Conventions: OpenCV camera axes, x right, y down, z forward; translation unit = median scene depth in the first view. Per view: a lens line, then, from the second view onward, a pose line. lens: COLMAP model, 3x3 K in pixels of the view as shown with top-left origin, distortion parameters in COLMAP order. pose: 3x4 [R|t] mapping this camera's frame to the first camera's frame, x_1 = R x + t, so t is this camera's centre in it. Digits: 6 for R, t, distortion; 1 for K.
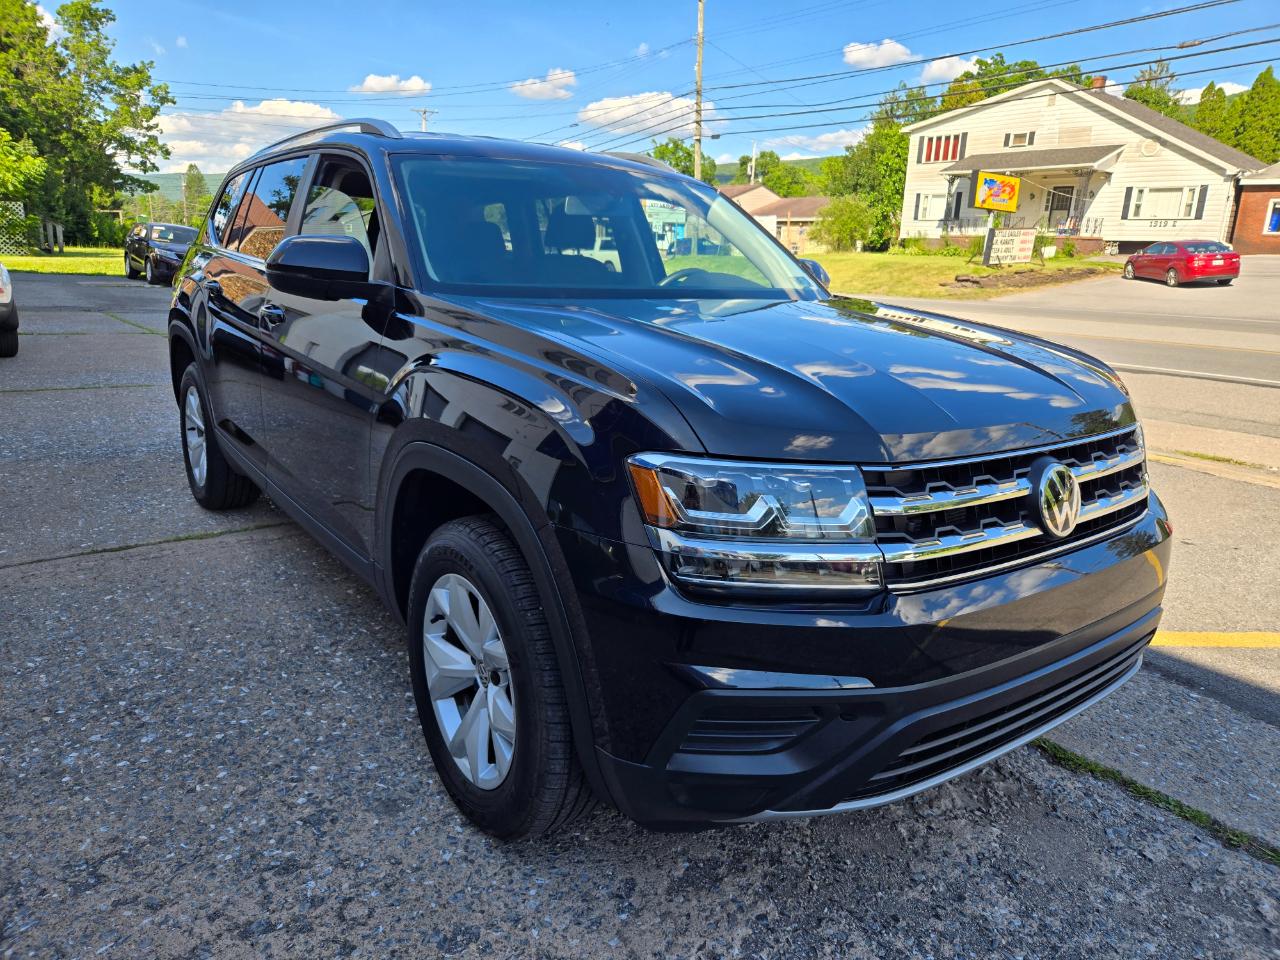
lens RADIAL K [[860.6, 0, 646.3], [0, 860.6, 476.6], [0, 0, 1]] dist [0.057200, -0.040007]
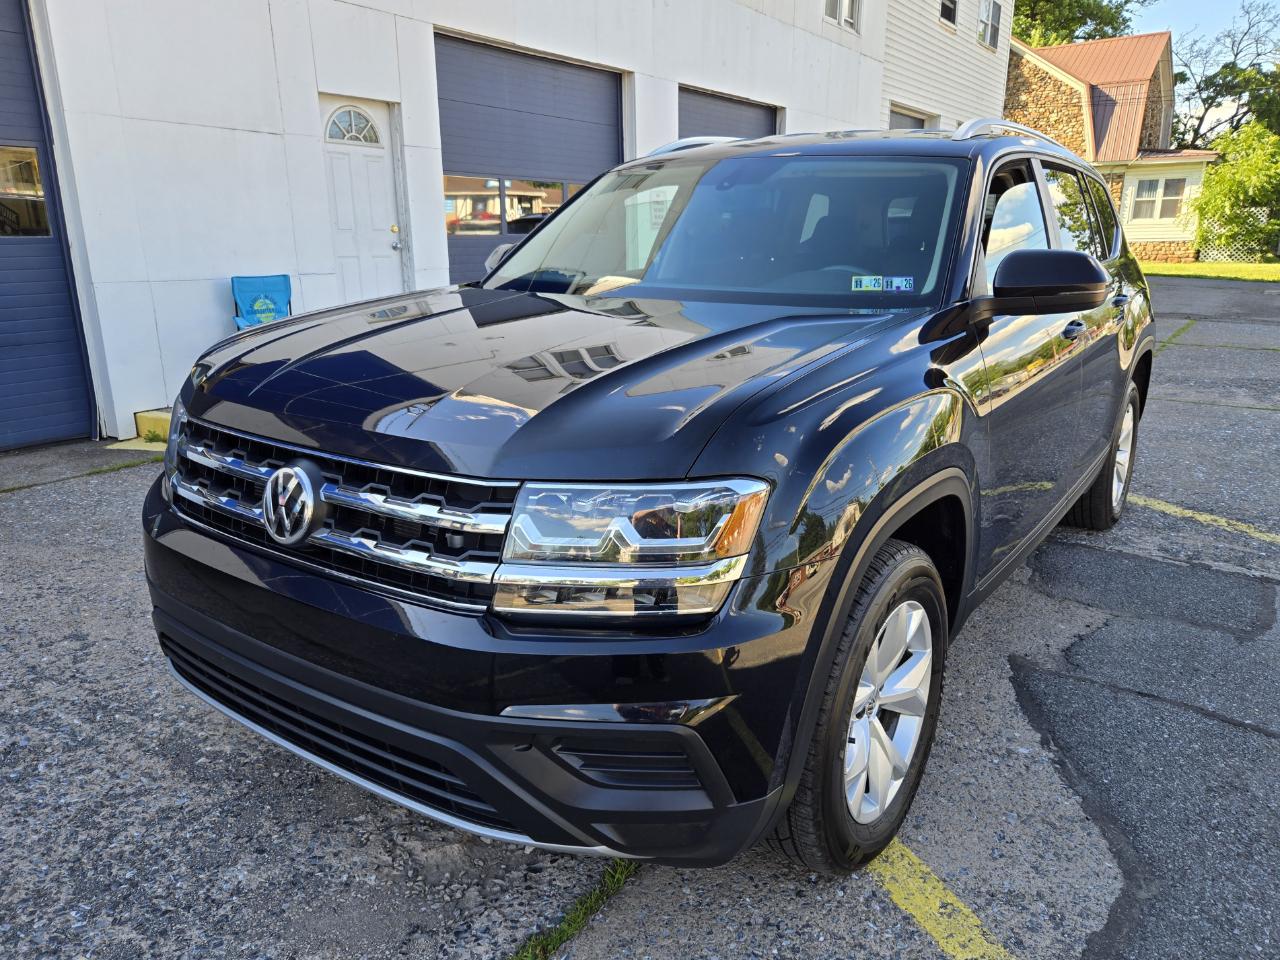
lens RADIAL K [[904.8, 0, 630.1], [0, 904.8, 482.6], [0, 0, 1]] dist [0.069429, -0.051244]
pose [[0.287939, 0.216546, -0.932844, 0.117701], [-0.230053, 0.961215, 0.152122, -0.018152], [0.929606, 0.170802, 0.326589, 0.079958]]
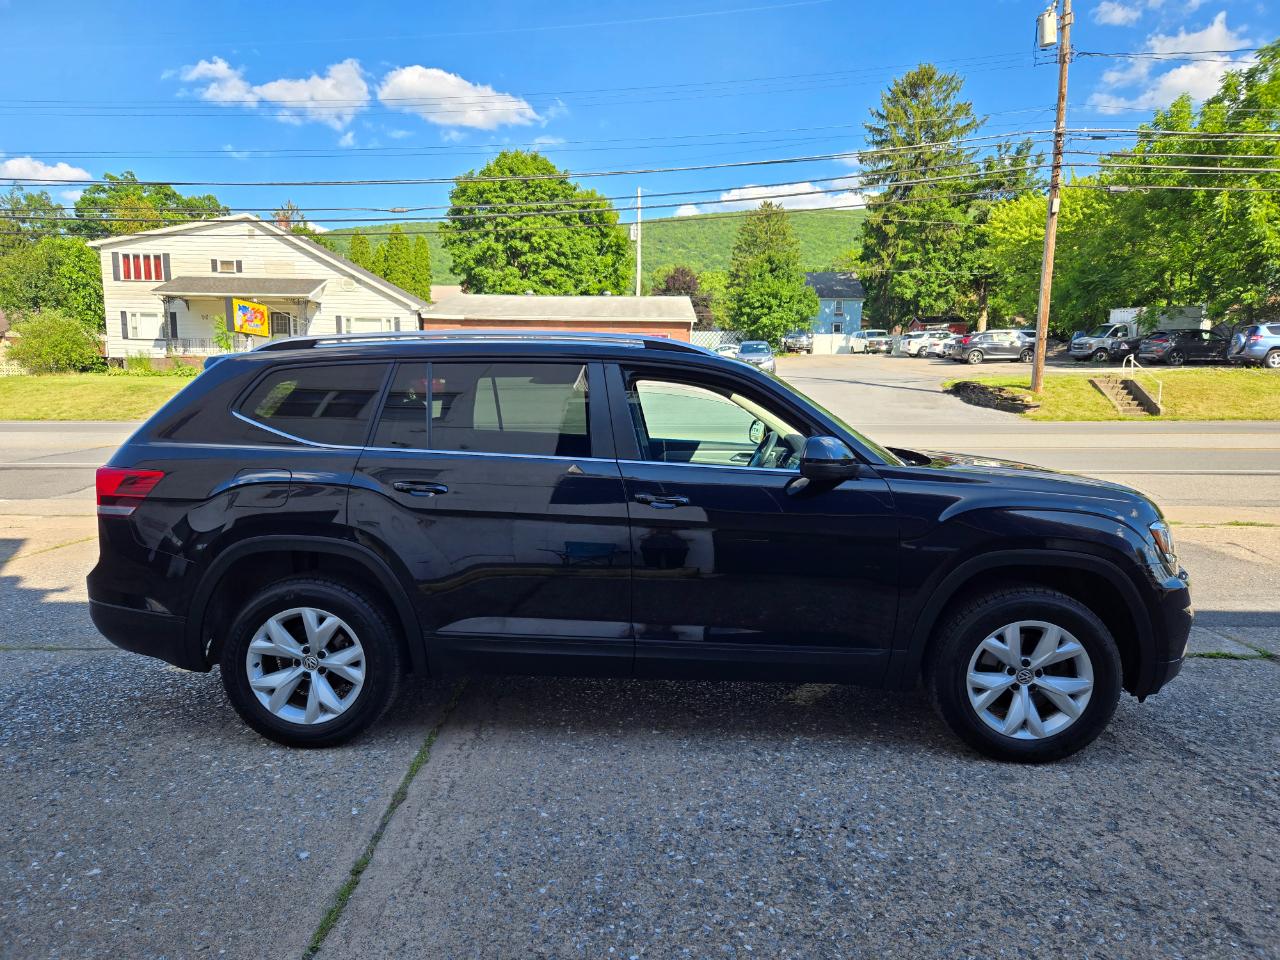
lens RADIAL K [[857.4, 0, 635.3], [0, 857.4, 481.2], [0, 0, 1]] dist [0.065377, -0.048647]
pose [[0.622282, -0.121321, 0.773335, -0.175108], [0.211689, 0.977189, -0.017039, -0.025711], [-0.753627, 0.174309, 0.633769, 0.036434]]
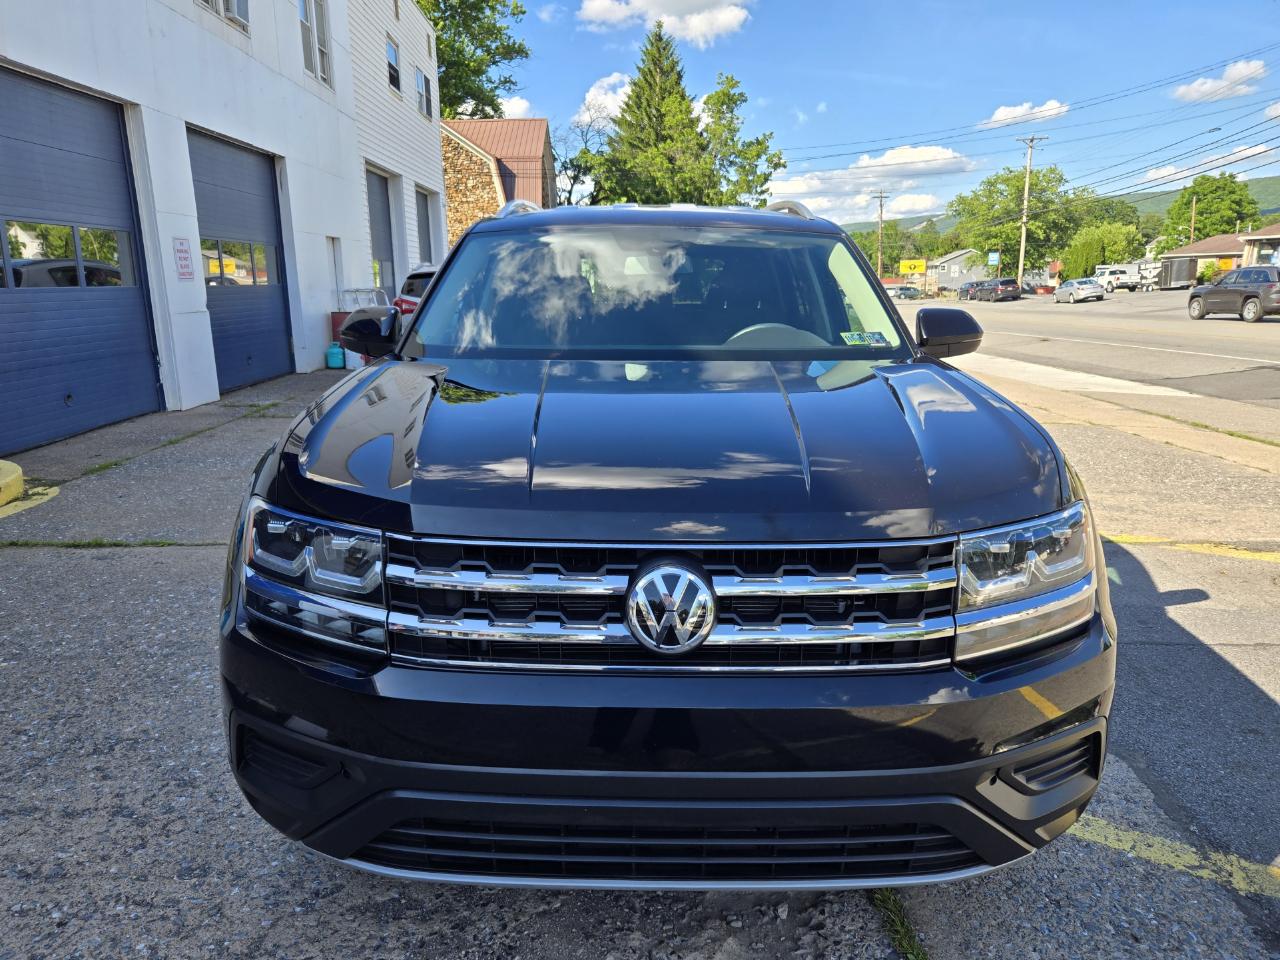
lens RADIAL K [[904.8, 0, 627.0], [0, 904.8, 477.2], [0, 0, 1]] dist [0.069429, -0.051244]
pose [[0.787640, 0.091507, -0.609303, 0.076436], [-0.124902, 0.992091, -0.012464, -0.006681], [0.603343, 0.085920, 0.792840, 0.020941]]
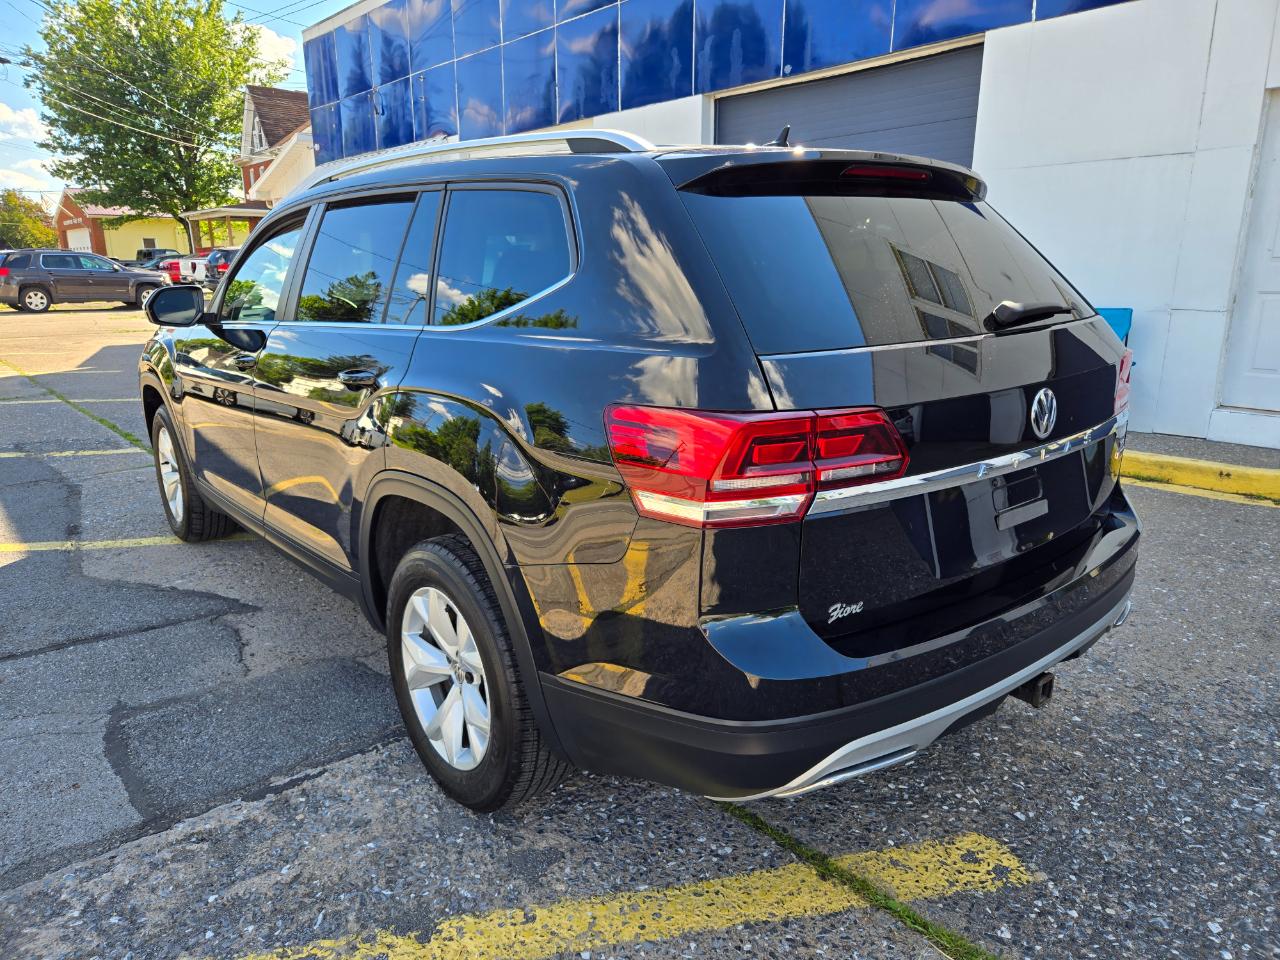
lens RADIAL K [[857.4, 0, 627.8], [0, 857.4, 473.2], [0, 0, 1]] dist [0.065377, -0.048647]
pose [[-0.998820, -0.020820, -0.043872, -0.046458], [-0.039123, 0.880203, 0.472982, -0.086373], [0.028769, 0.474141, -0.879979, 0.310923]]
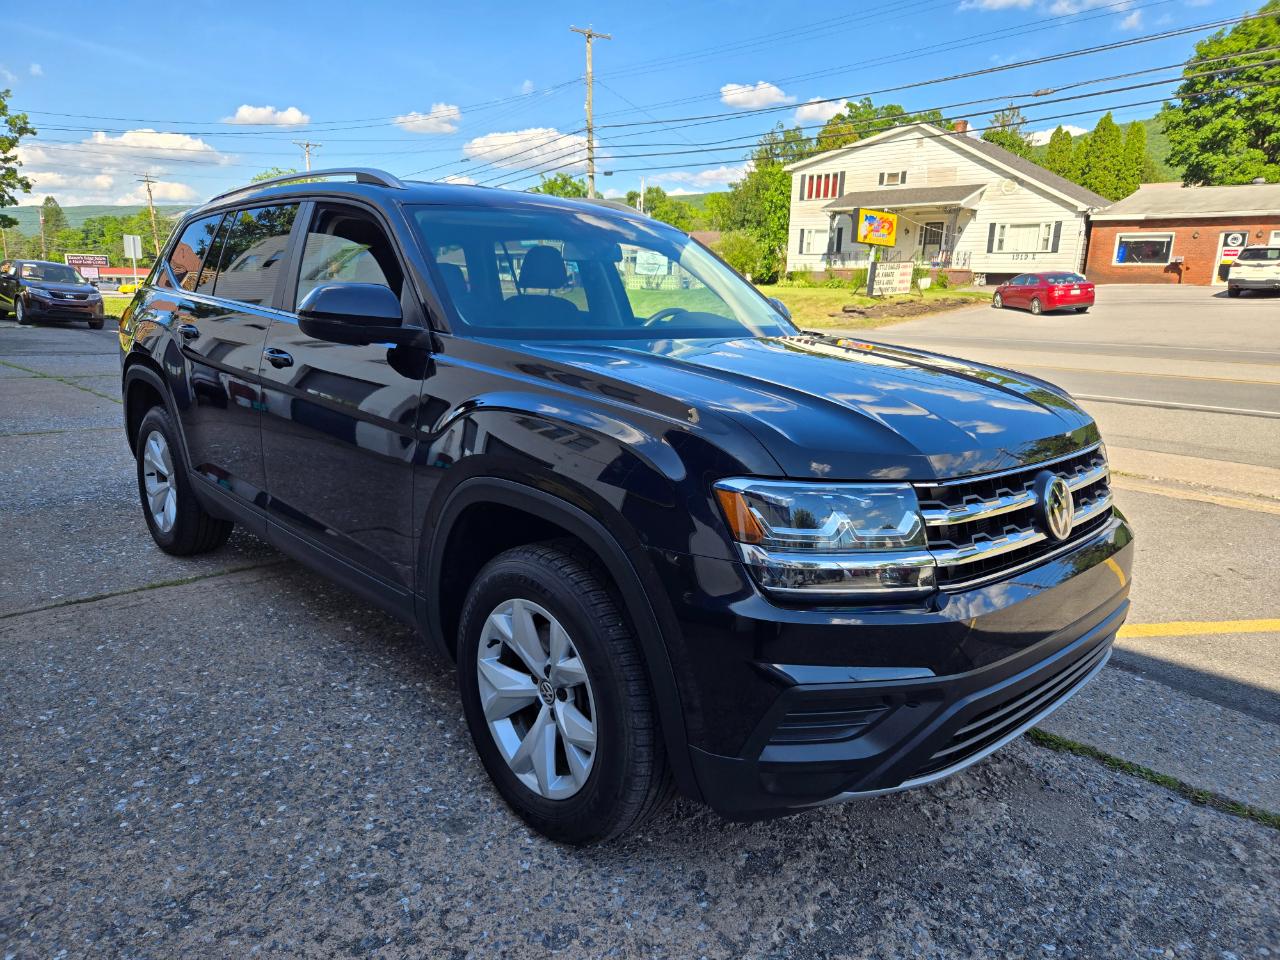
lens RADIAL K [[857.4, 0, 640.1], [0, 857.4, 483.8], [0, 0, 1]] dist [0.065377, -0.048647]
pose [[0.993074, -0.034615, 0.112274, -0.016334], [0.037651, 0.998977, -0.025029, 0.000226], [-0.111293, 0.029083, 0.993362, -0.006823]]
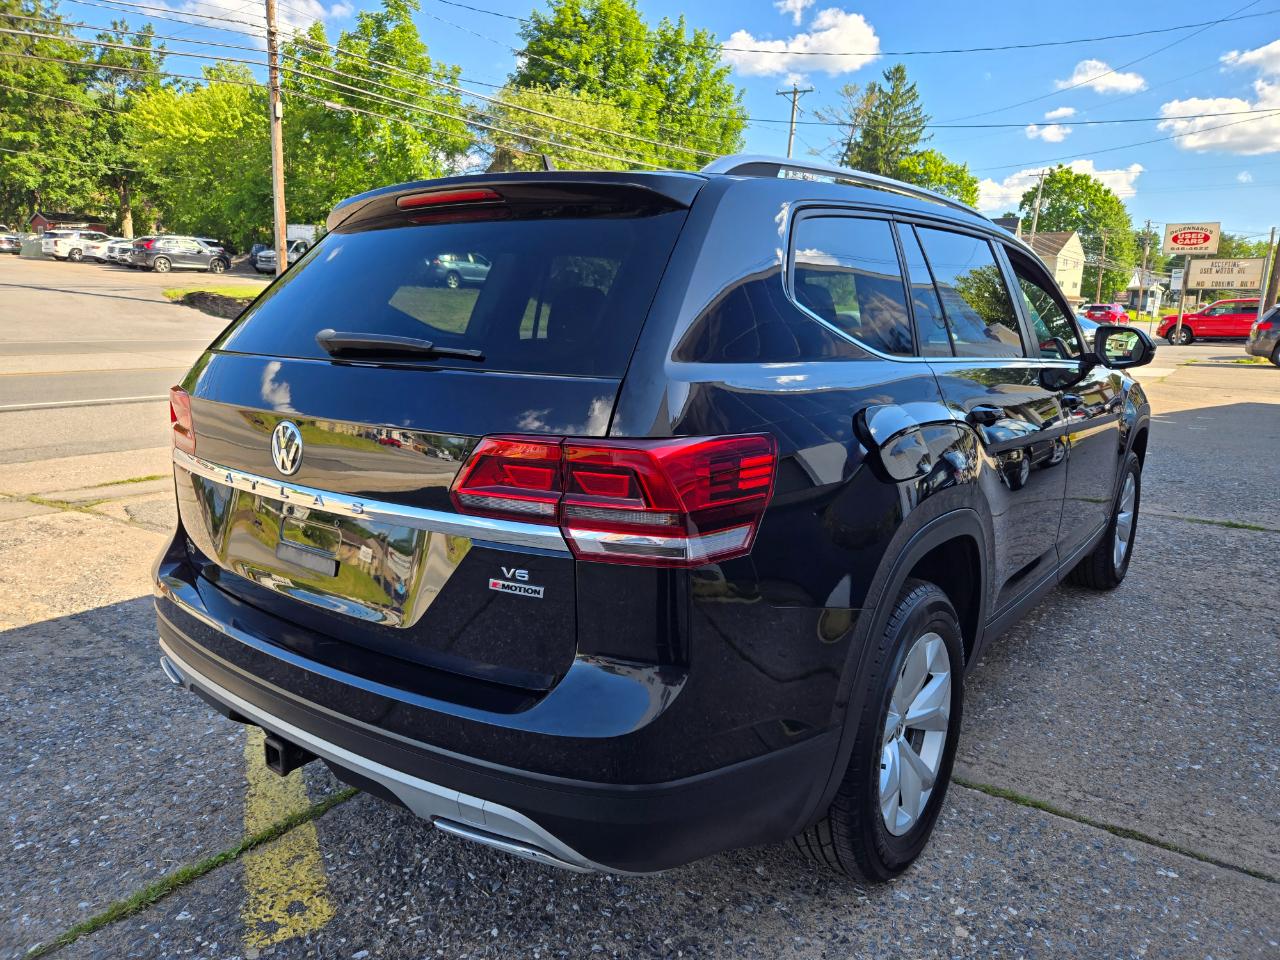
lens RADIAL K [[857.4, 0, 636.7], [0, 857.4, 469.5], [0, 0, 1]] dist [0.065377, -0.048647]
pose [[-0.263408, -0.217330, 0.939885, -0.168604], [0.214899, 0.936591, 0.276795, -0.066655], [-0.940444, 0.274890, -0.200002, 0.223988]]
